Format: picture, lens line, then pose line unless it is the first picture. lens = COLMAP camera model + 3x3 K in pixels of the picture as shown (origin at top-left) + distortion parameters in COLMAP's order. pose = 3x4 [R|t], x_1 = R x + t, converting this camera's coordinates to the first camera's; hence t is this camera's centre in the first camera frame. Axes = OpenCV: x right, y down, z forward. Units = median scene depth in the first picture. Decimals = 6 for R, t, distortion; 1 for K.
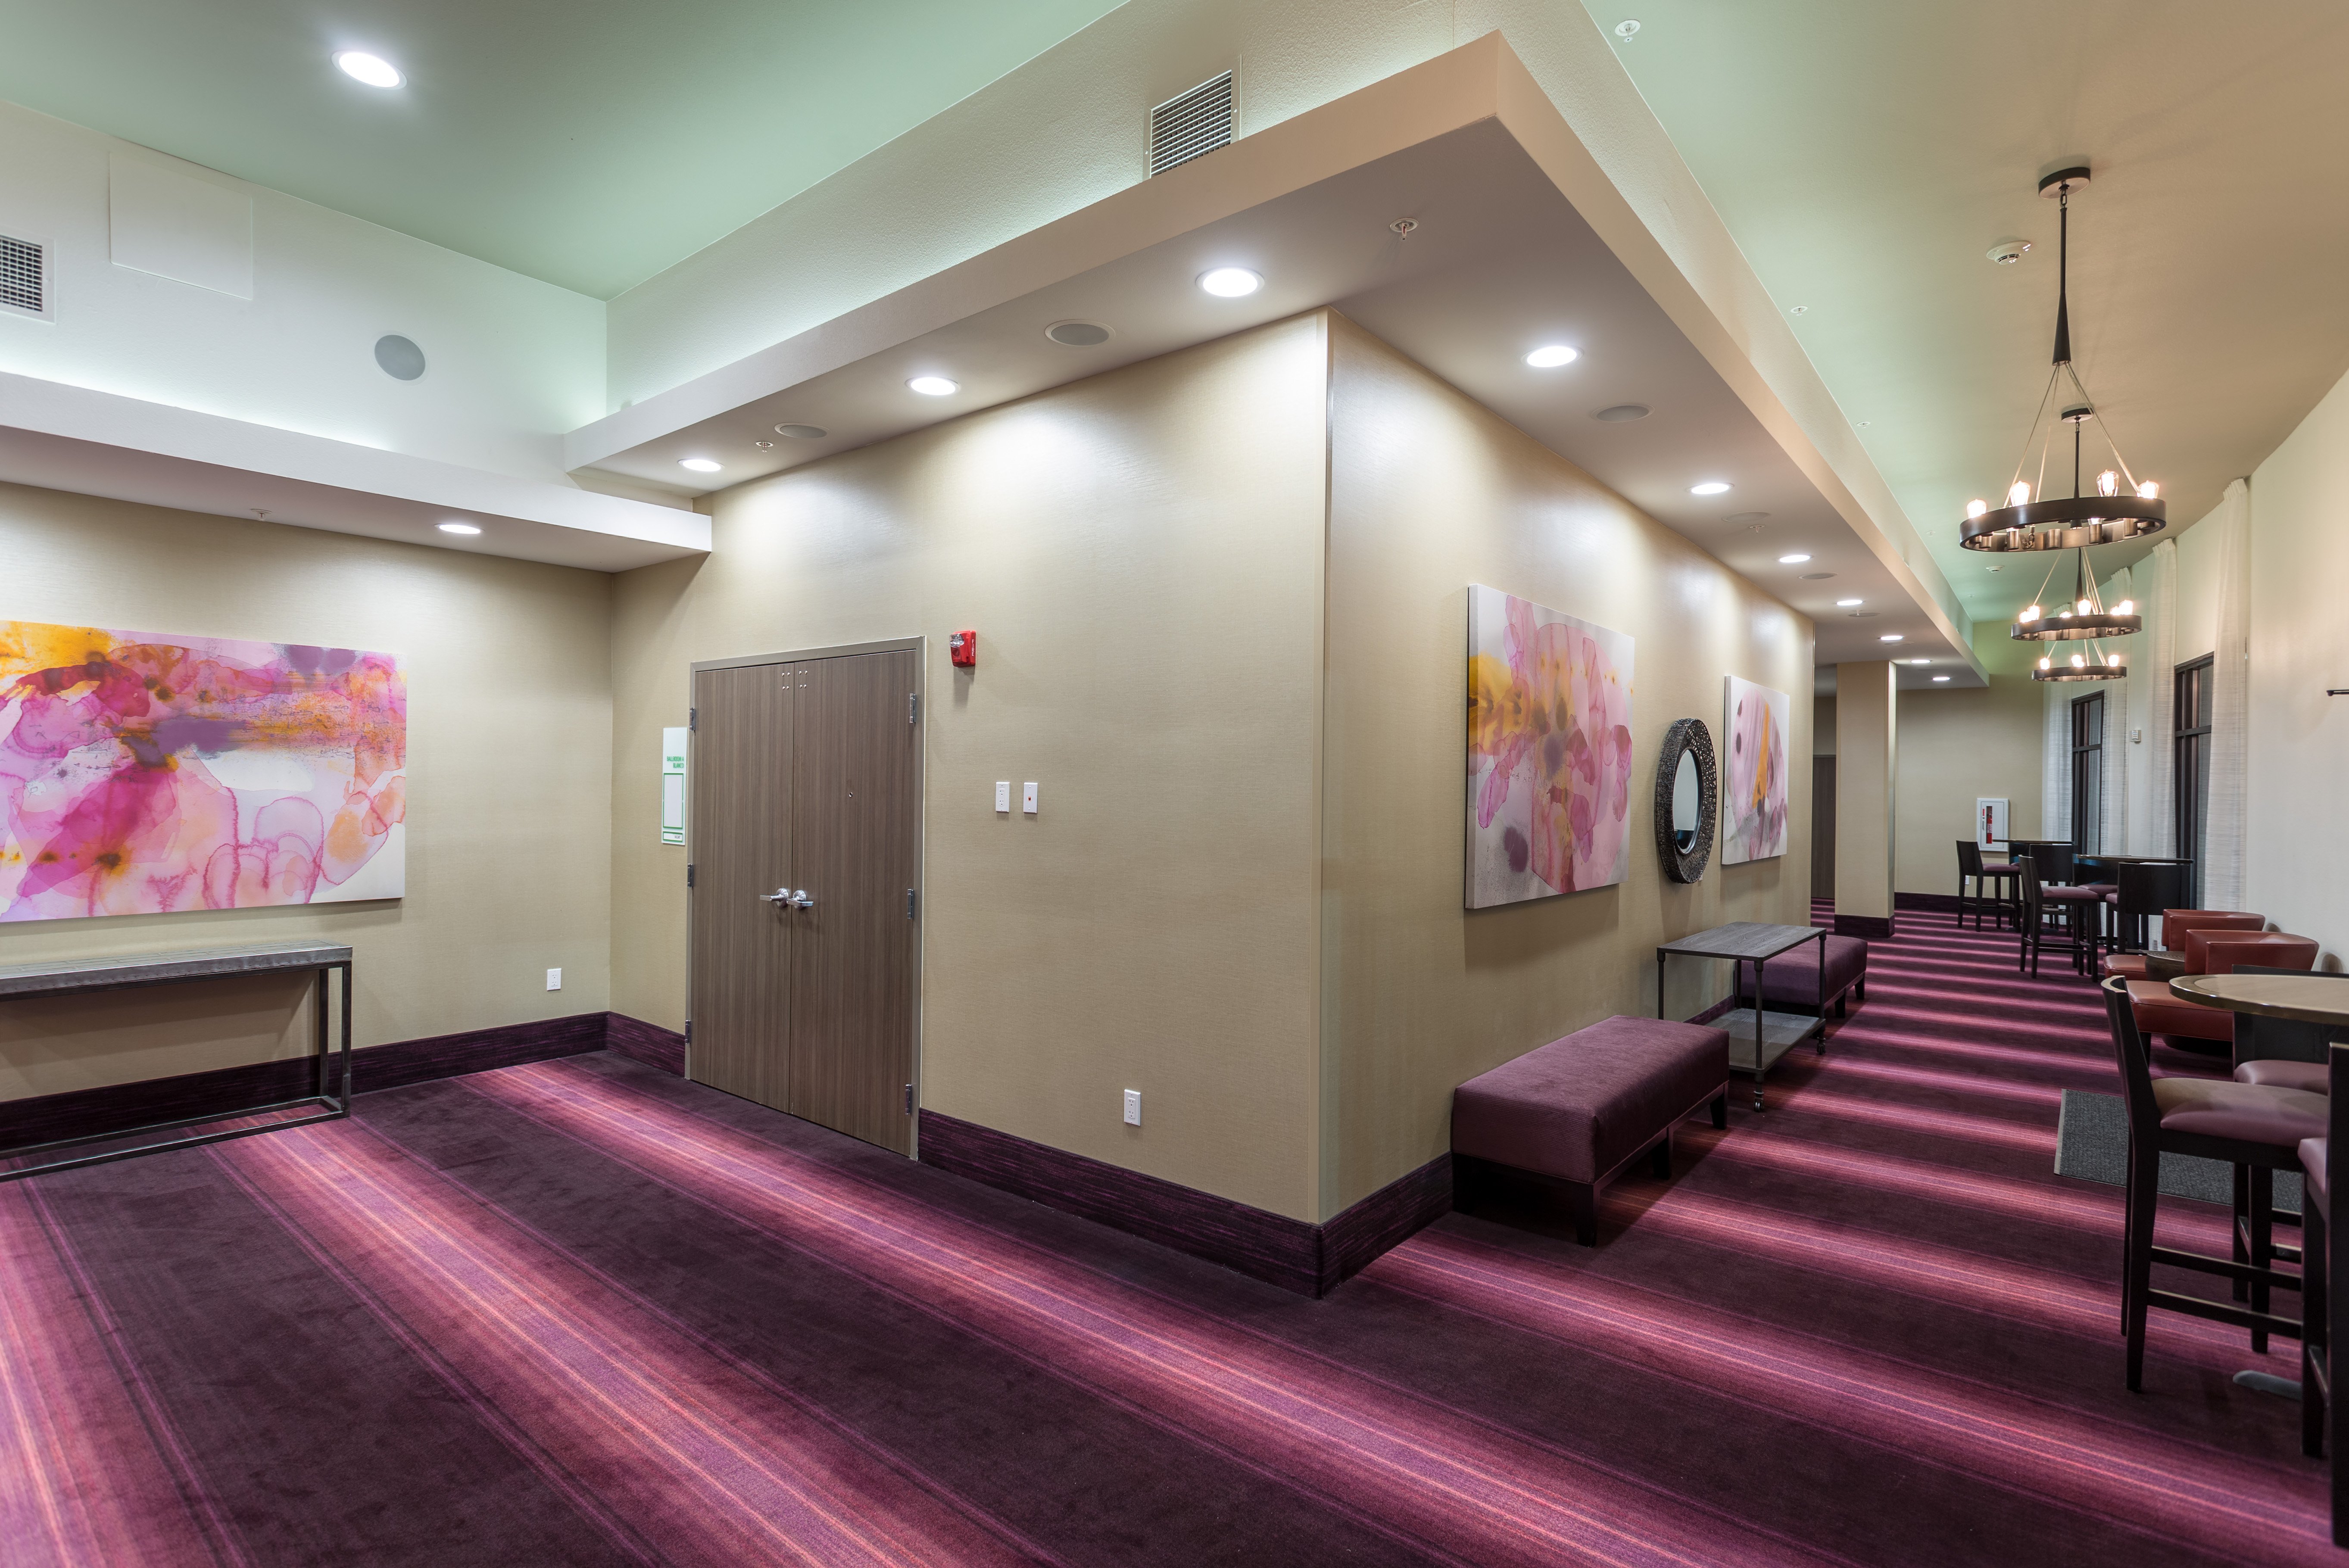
lens RADIAL K [[1107.2, 0, 1169.6], [0, 1107.2, 804.3], [0, 0, 1]] dist [0.002834, 0.000182]
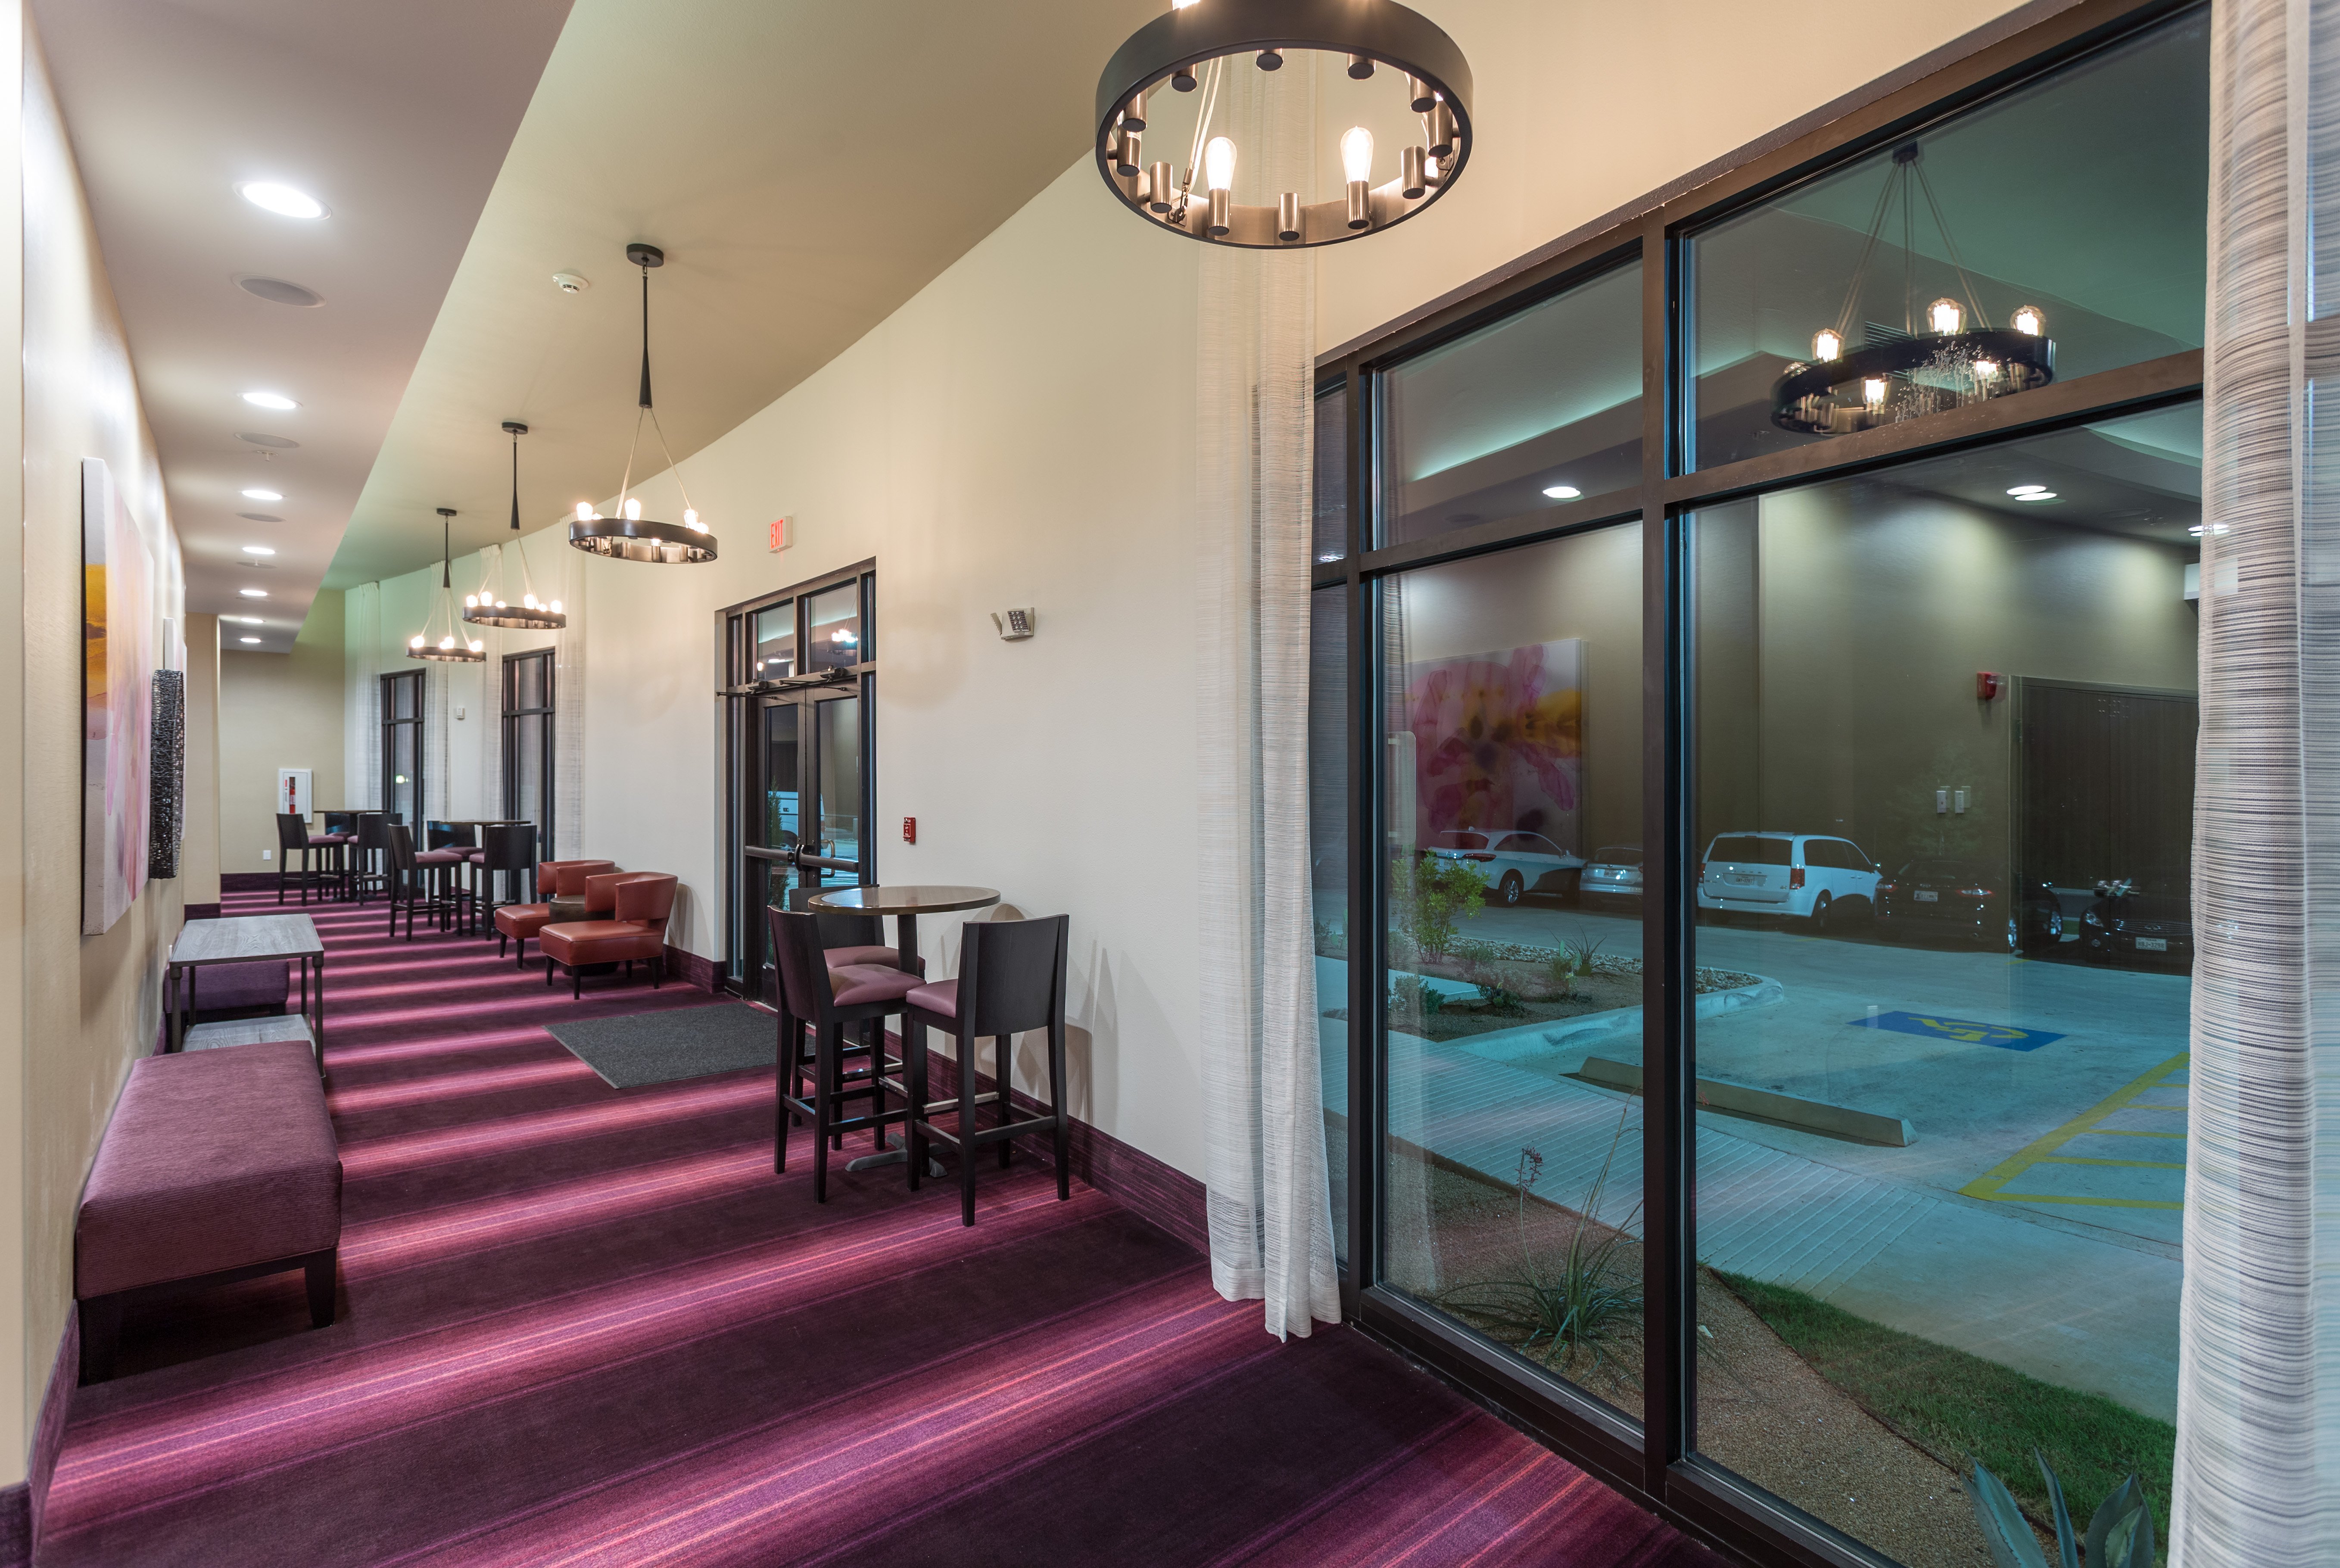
lens RADIAL K [[1123.9, 0, 1166.7], [0, 1123.9, 774.1], [0, 0, 1]] dist [0.000090, -0.000287]
pose [[0.183352, -0.006817, 0.983024, -0.247408], [0.006737, 0.999961, 0.005678, -0.003413], [-0.983024, 0.005581, 0.183391, 0.192336]]
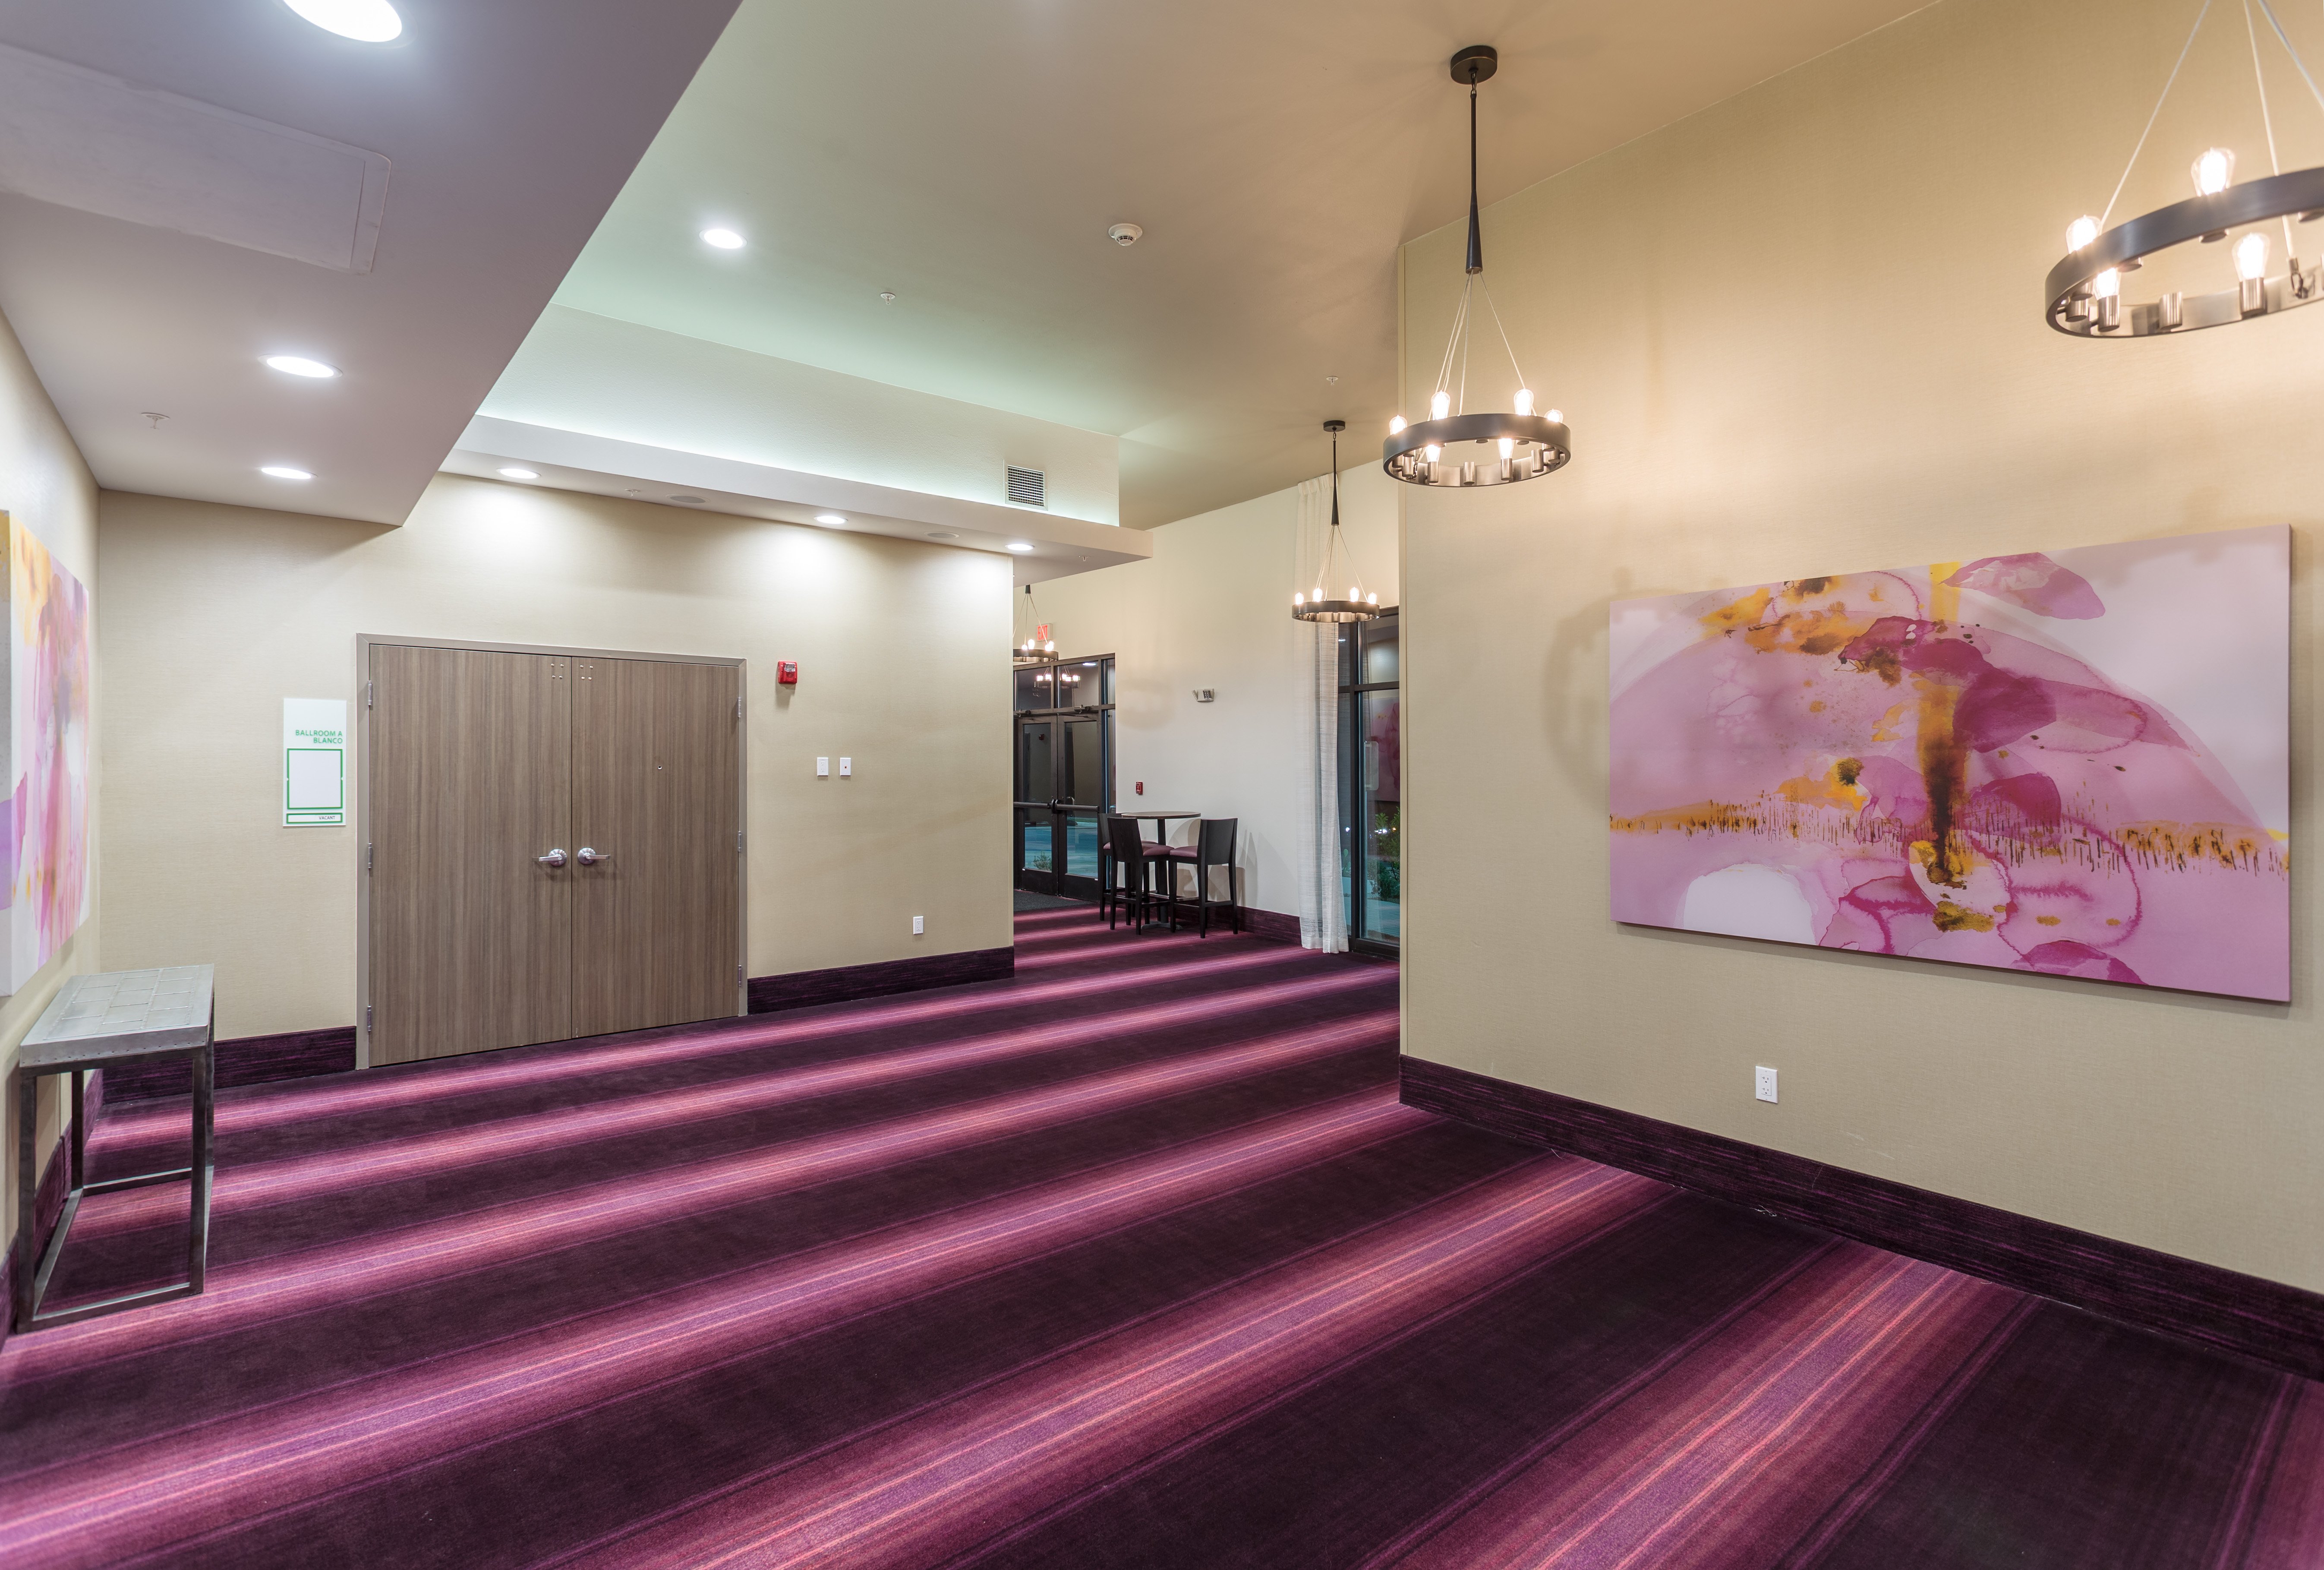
lens RADIAL K [[1117.7, 0, 1162.0], [0, 1117.7, 785.0], [0, 0, 1]] dist [0.000387, 0.000093]
pose [[0.194983, -0.032392, 0.980272, -1.459134], [0.015319, 0.999433, 0.029978, -0.018447], [-0.980687, 0.009171, 0.195369, 0.153615]]
